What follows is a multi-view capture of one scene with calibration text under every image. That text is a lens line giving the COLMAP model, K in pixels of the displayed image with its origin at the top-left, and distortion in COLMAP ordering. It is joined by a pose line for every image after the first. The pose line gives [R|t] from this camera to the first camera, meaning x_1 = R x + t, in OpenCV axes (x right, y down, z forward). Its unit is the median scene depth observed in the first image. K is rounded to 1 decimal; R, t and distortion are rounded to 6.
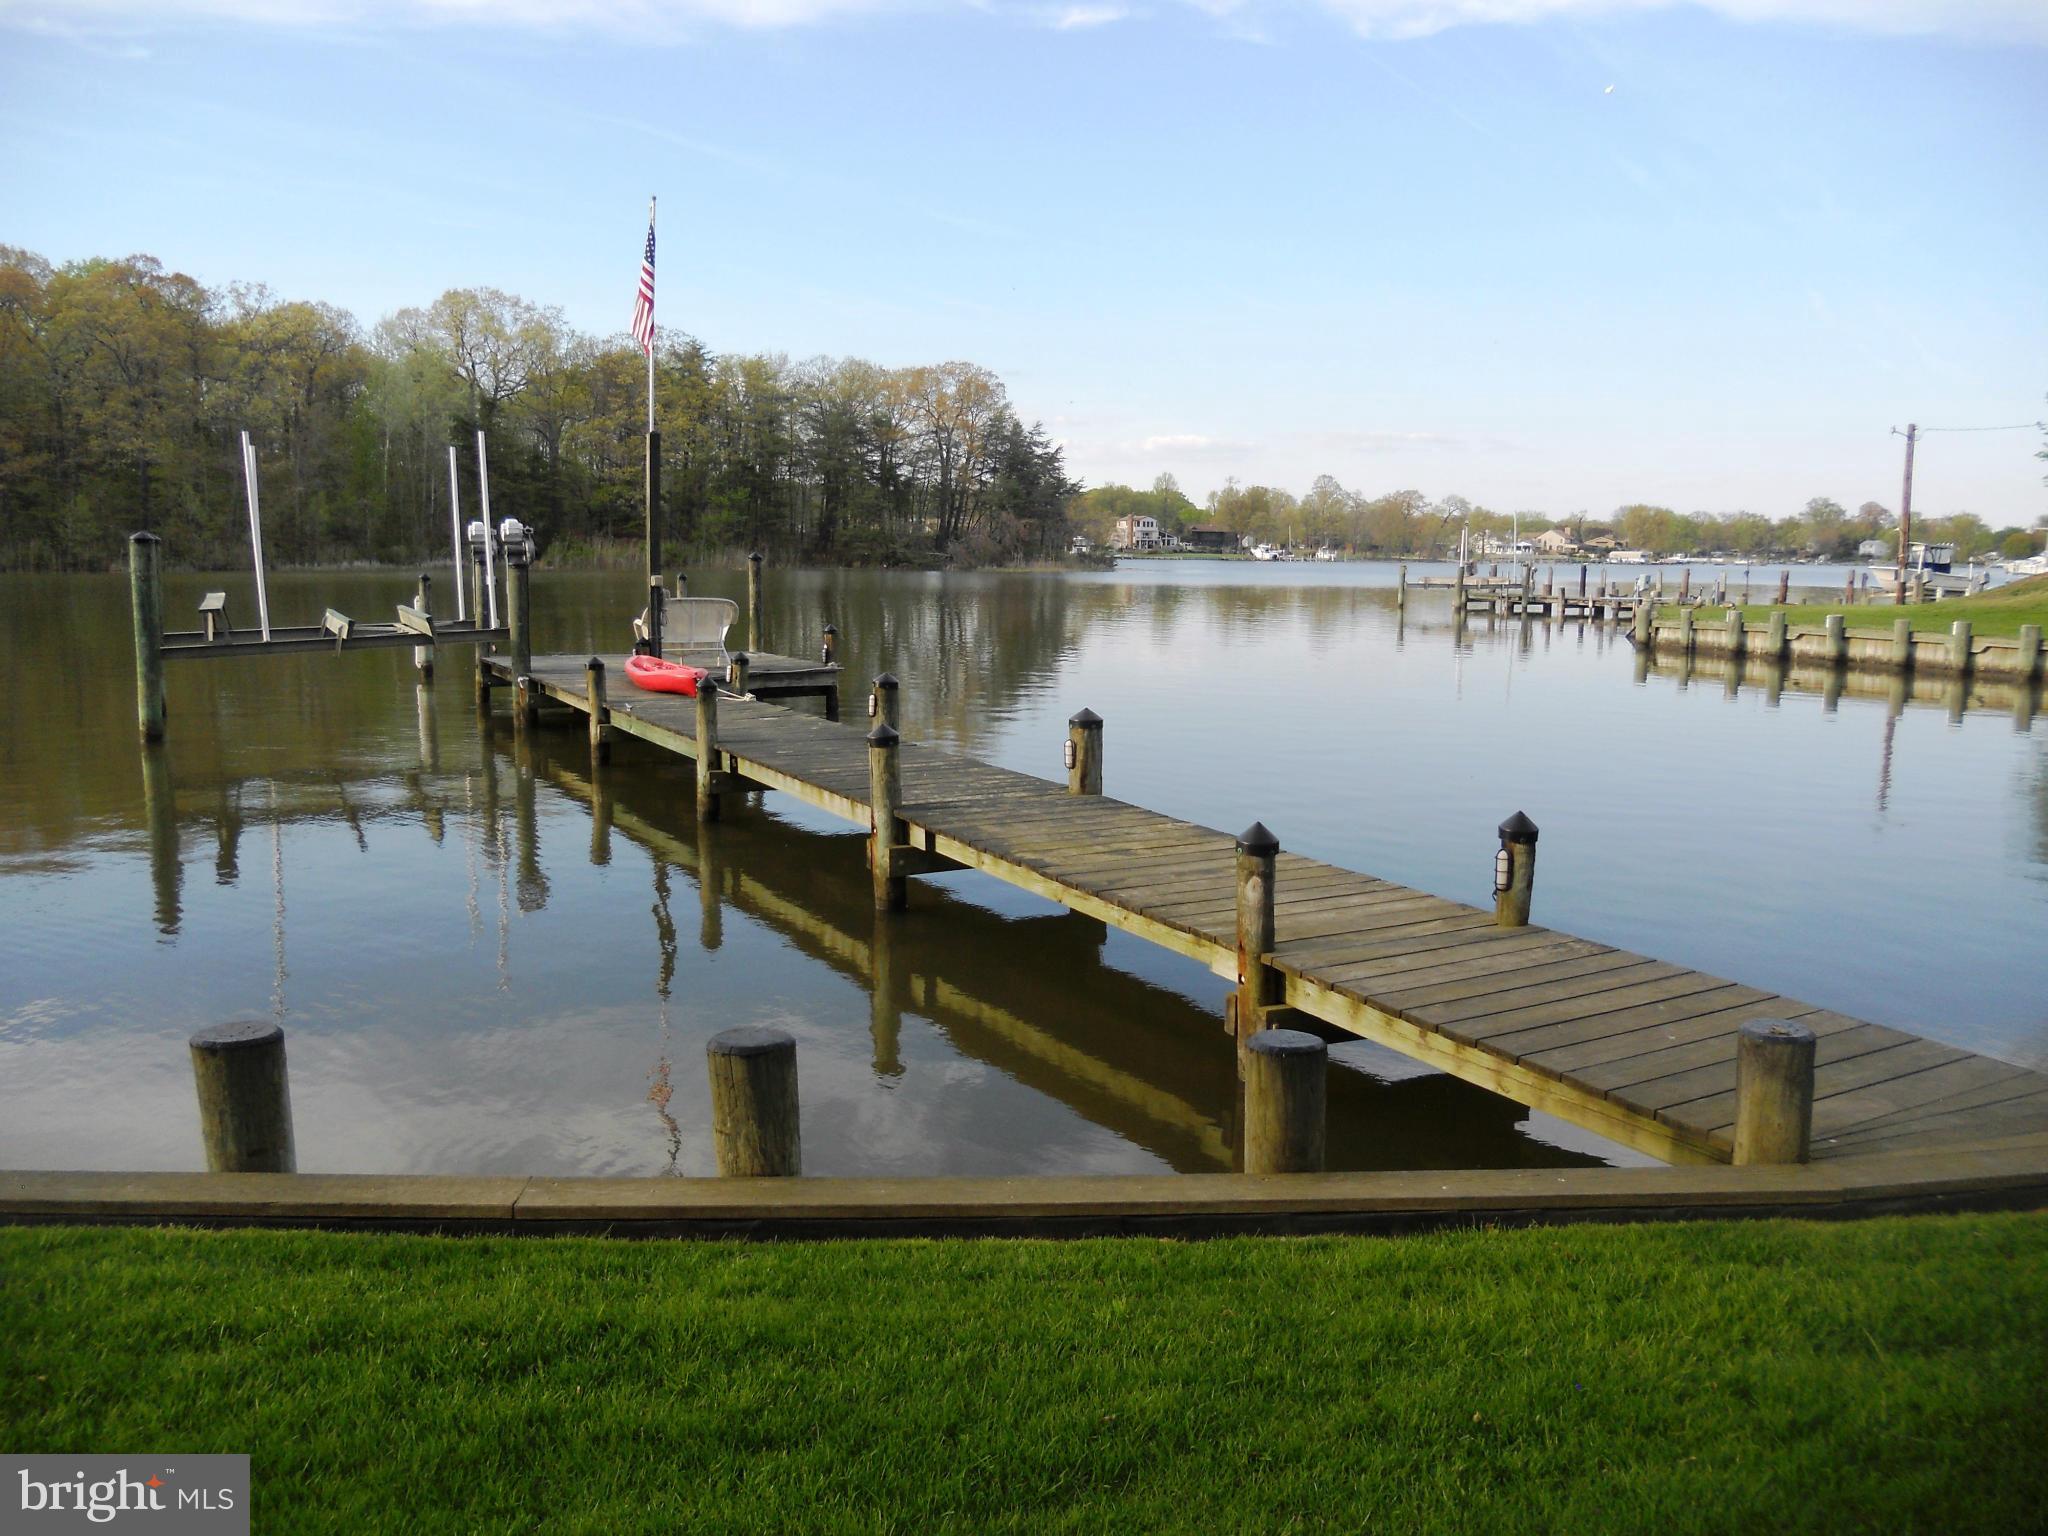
lens RADIAL K [[1498.9, 0, 1017.0], [0, 1498.9, 764.9], [0, 0, 1]] dist [-0.041598, 0.008315]
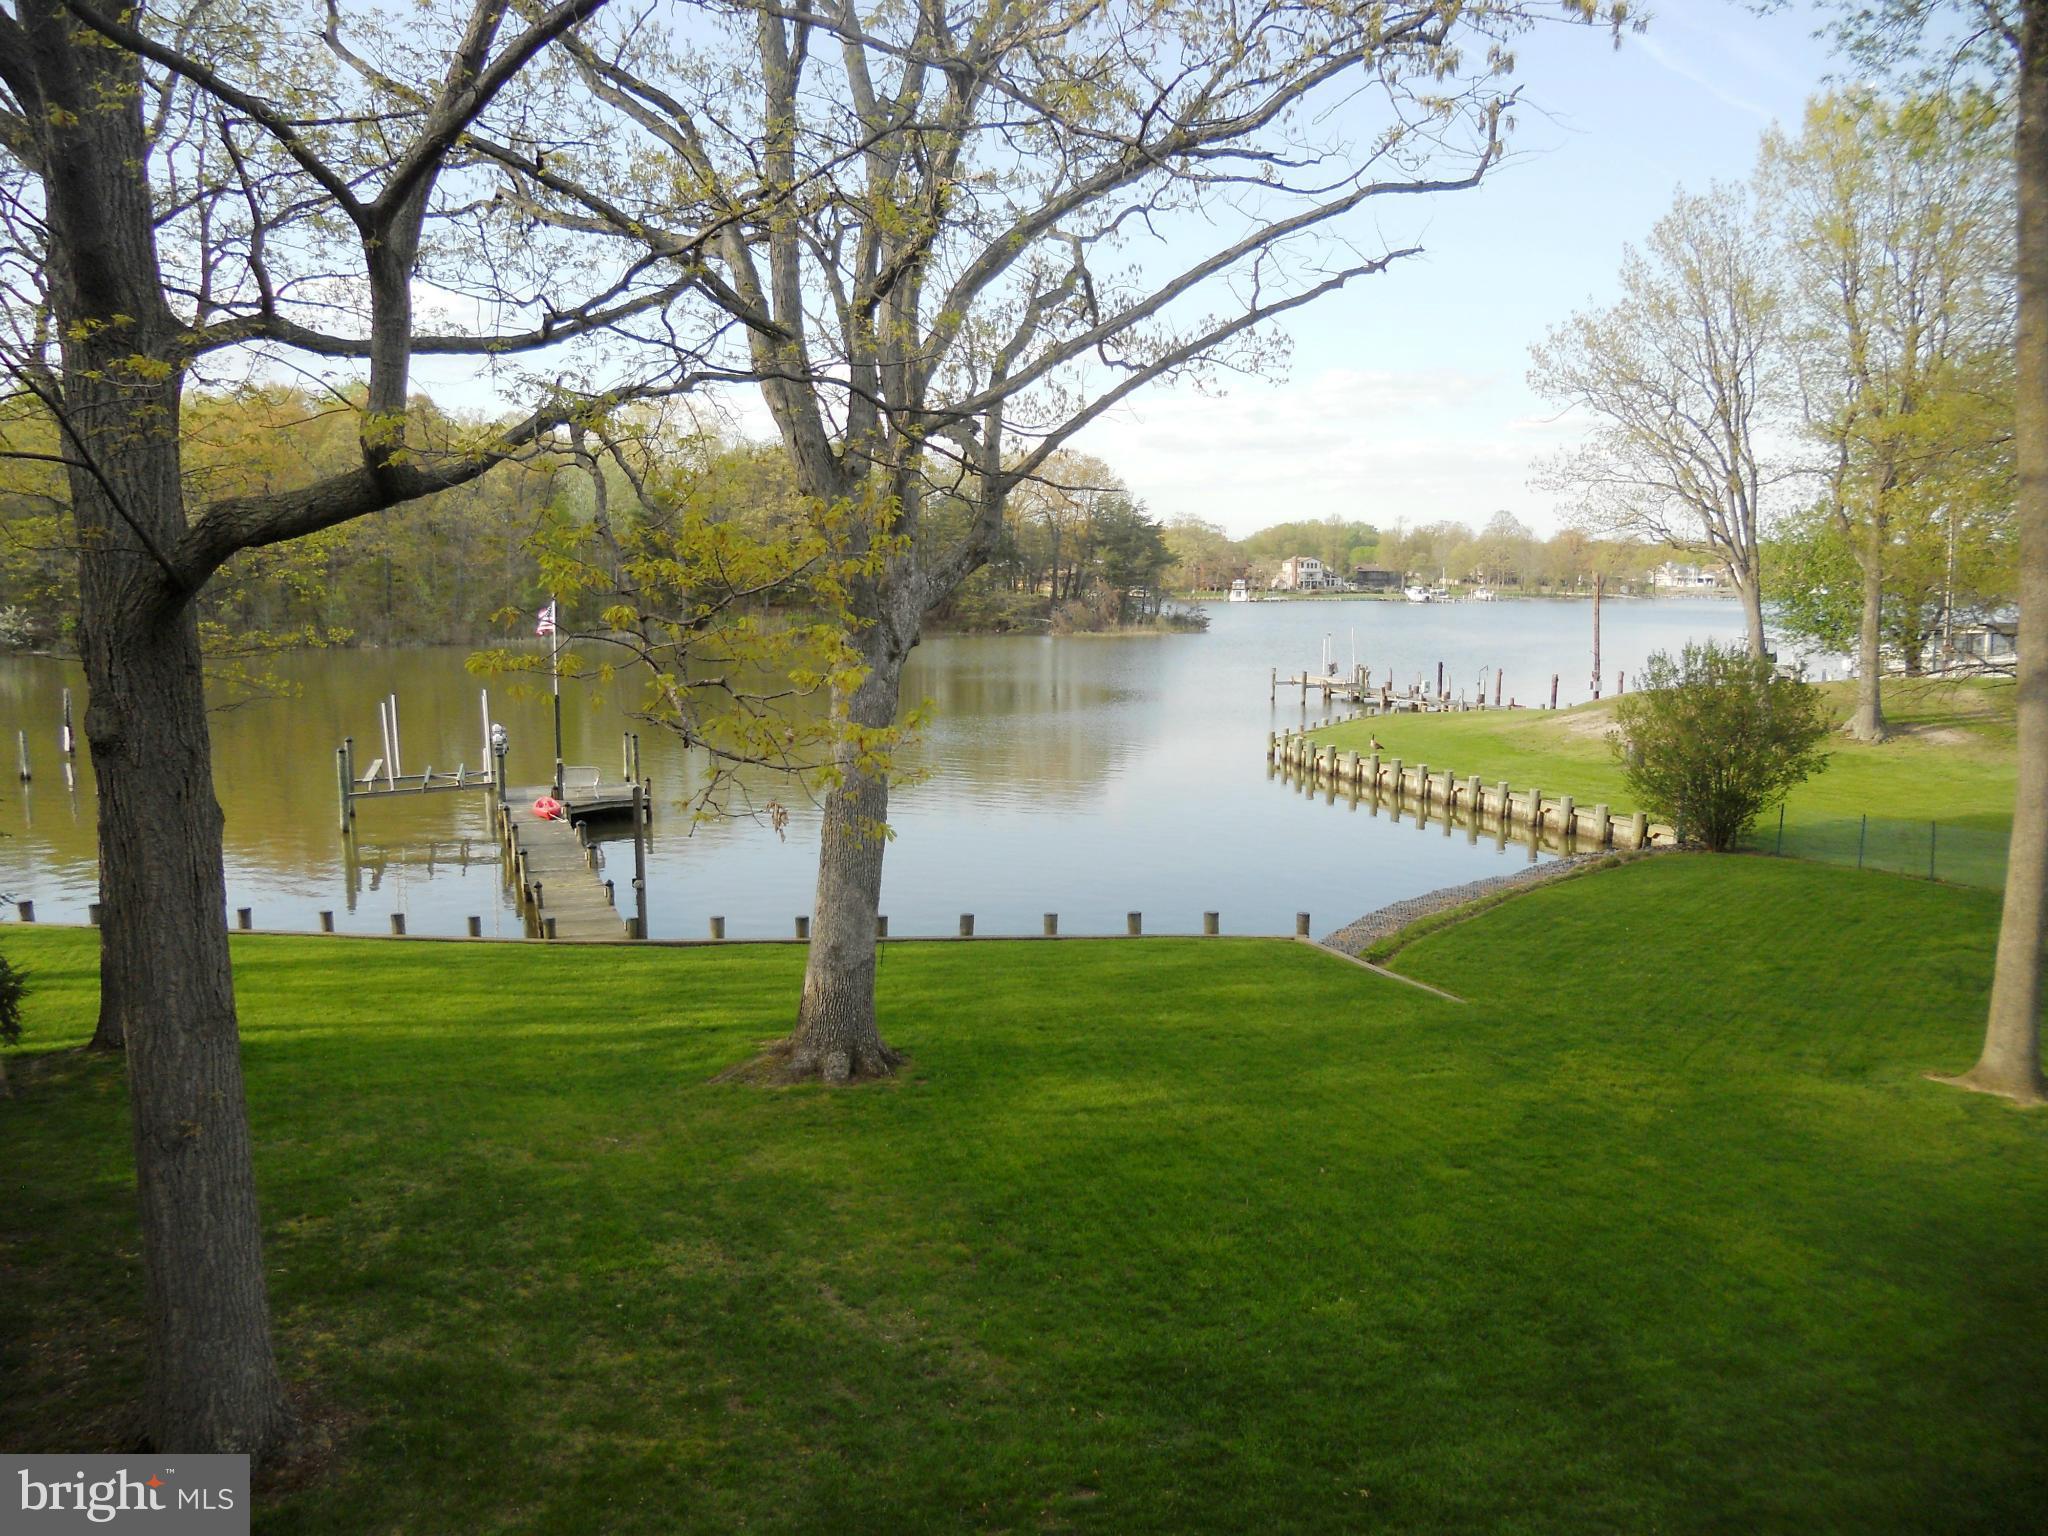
lens RADIAL K [[1498.9, 0, 1026.6], [0, 1498.9, 769.2], [0, 0, 1]] dist [-0.041598, 0.008315]
pose [[0.990951, 0.003081, -0.134190, 0.064617], [-0.005235, 0.999863, -0.015707, -0.006482], [0.134123, 0.016267, 0.990831, -0.096564]]
